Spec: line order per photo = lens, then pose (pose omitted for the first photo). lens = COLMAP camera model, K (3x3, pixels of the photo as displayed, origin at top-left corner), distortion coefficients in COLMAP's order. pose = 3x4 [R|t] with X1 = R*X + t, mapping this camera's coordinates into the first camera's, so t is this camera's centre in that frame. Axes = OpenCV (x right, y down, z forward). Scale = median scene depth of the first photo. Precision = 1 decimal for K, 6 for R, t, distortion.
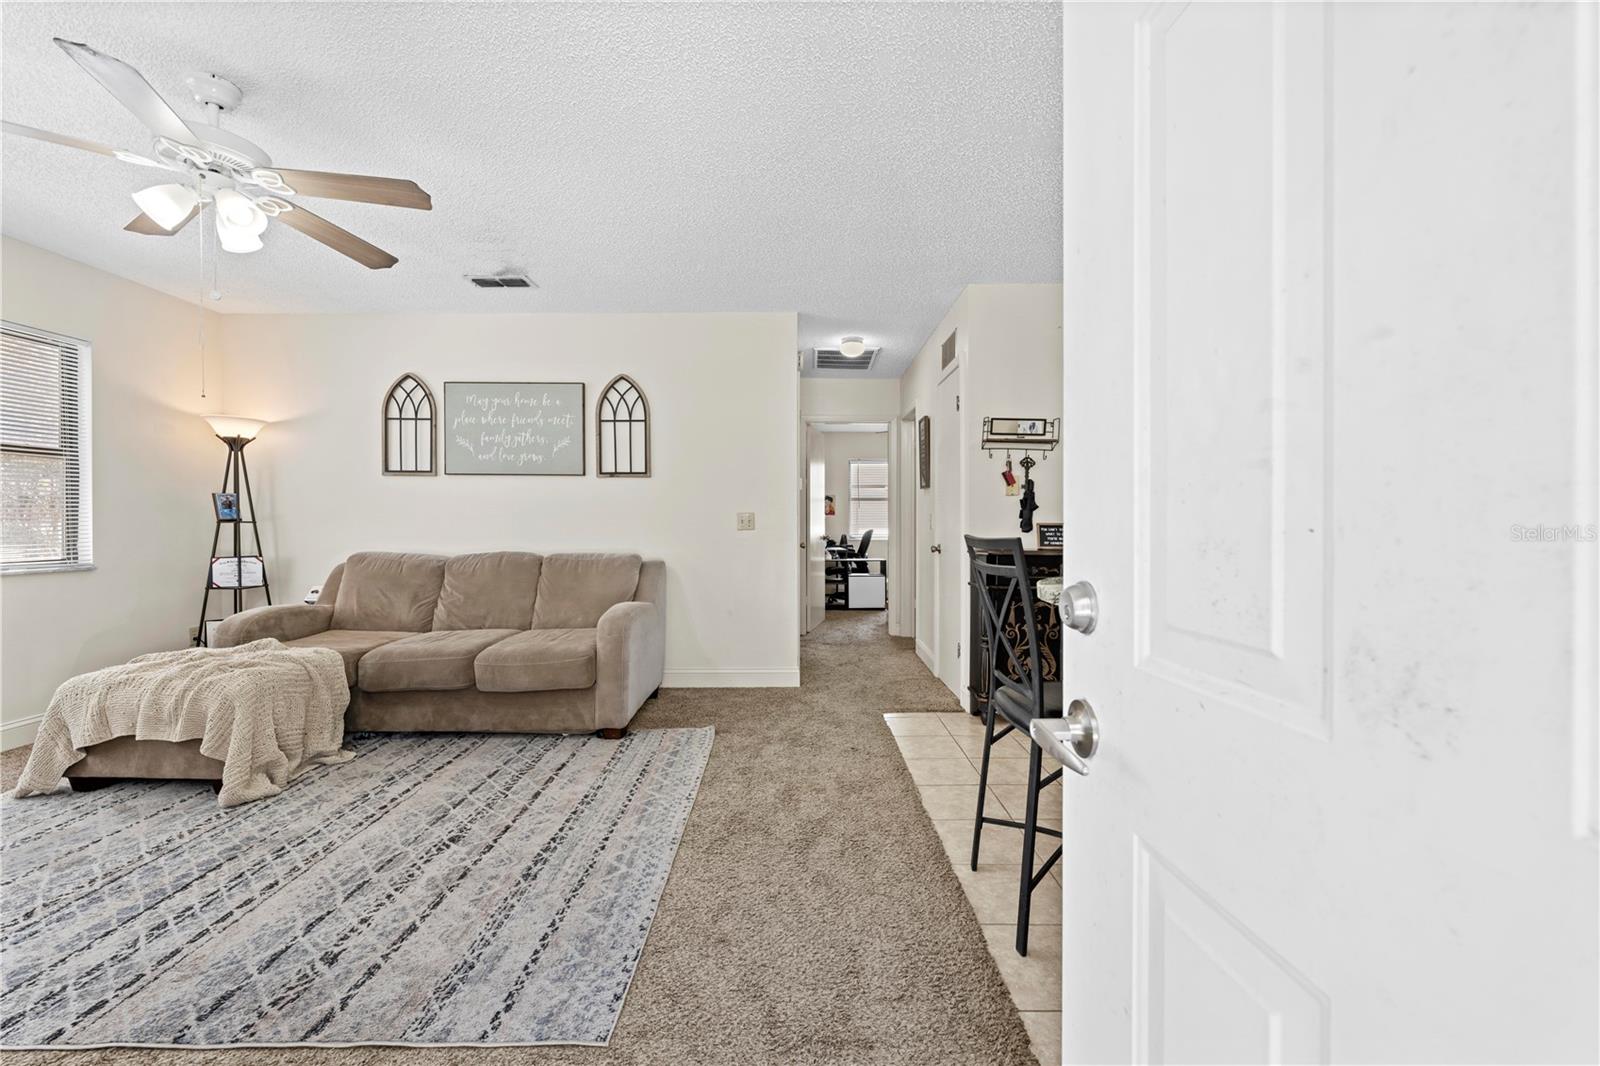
lens RADIAL K [[648.4, 0, 796.1], [0, 648.4, 528.5], [0, 0, 1]] dist [-0.001561, 0.000245]
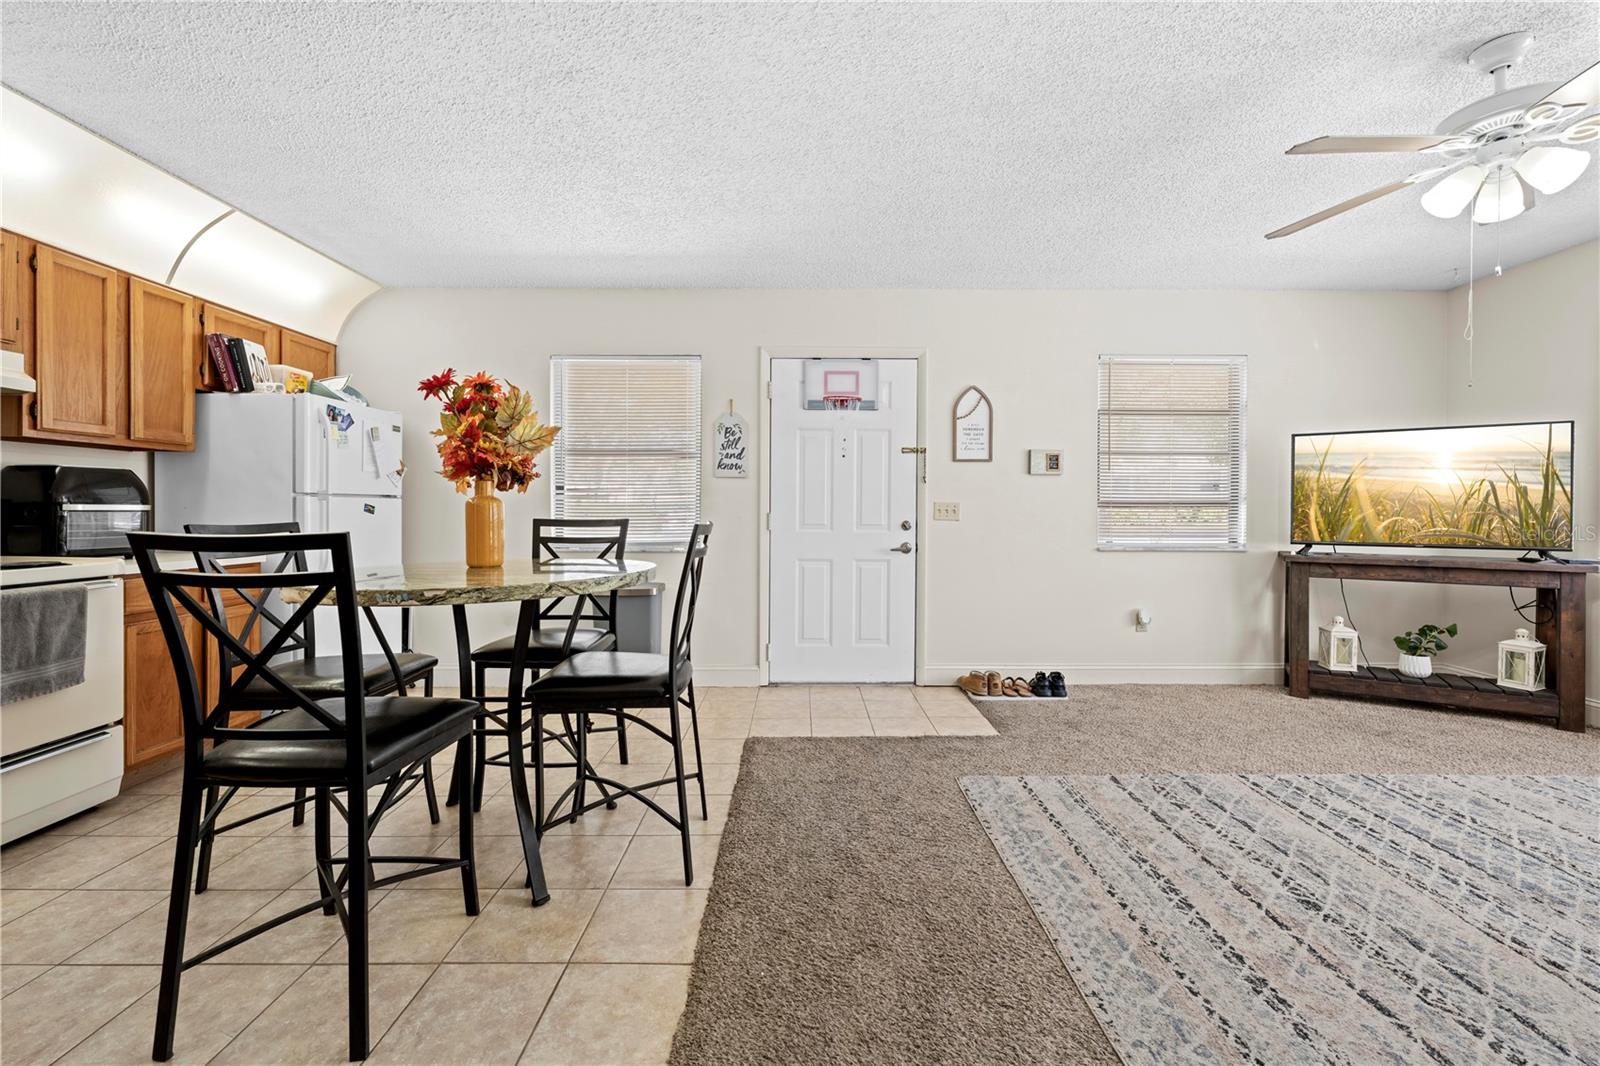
lens RADIAL K [[648.4, 0, 797.5], [0, 648.4, 514.0], [0, 0, 1]] dist [-0.001561, 0.000245]
pose [[-0.999982, -0.002454, 0.005549, 0.096161], [-0.002358, 0.999846, 0.017387, -0.016770], [-0.005591, 0.017373, -0.999833, 1.604080]]
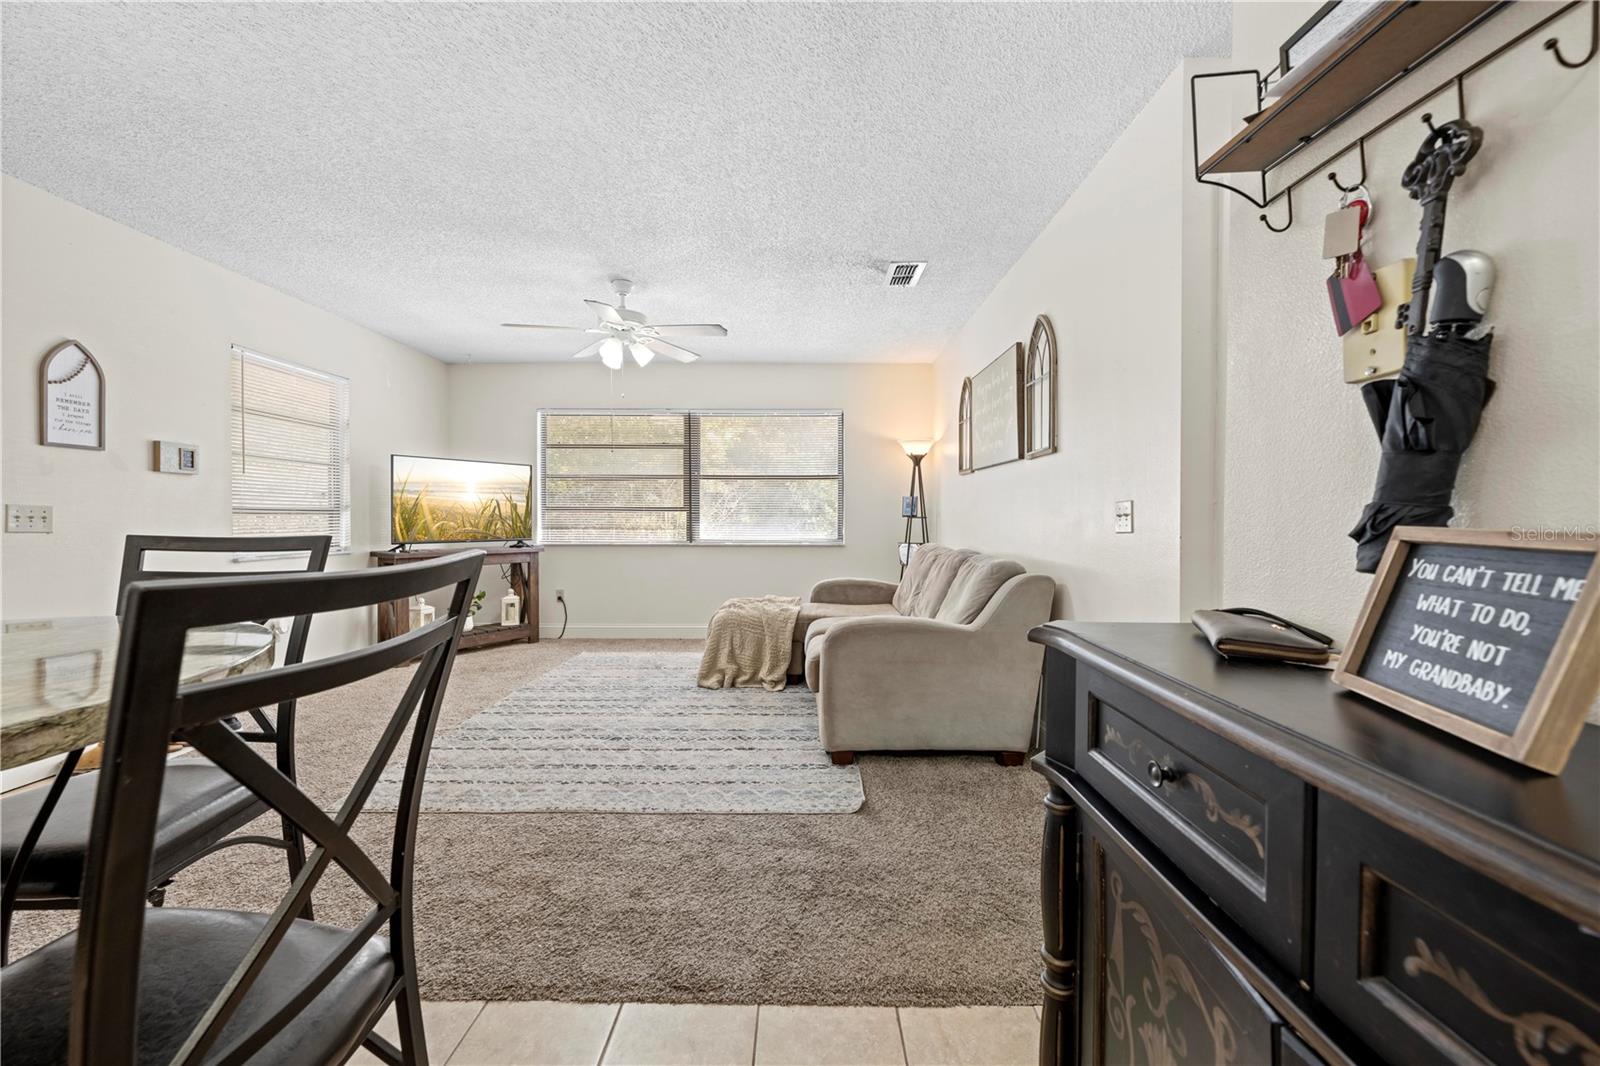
lens RADIAL K [[648.4, 0, 800.6], [0, 648.4, 527.7], [0, 0, 1]] dist [-0.001561, 0.000245]
pose [[-0.016054, 0.016050, -0.999742, 0.794627], [-0.010335, 0.999815, 0.016217, -0.013127], [0.999818, 0.010593, -0.015886, 1.270420]]
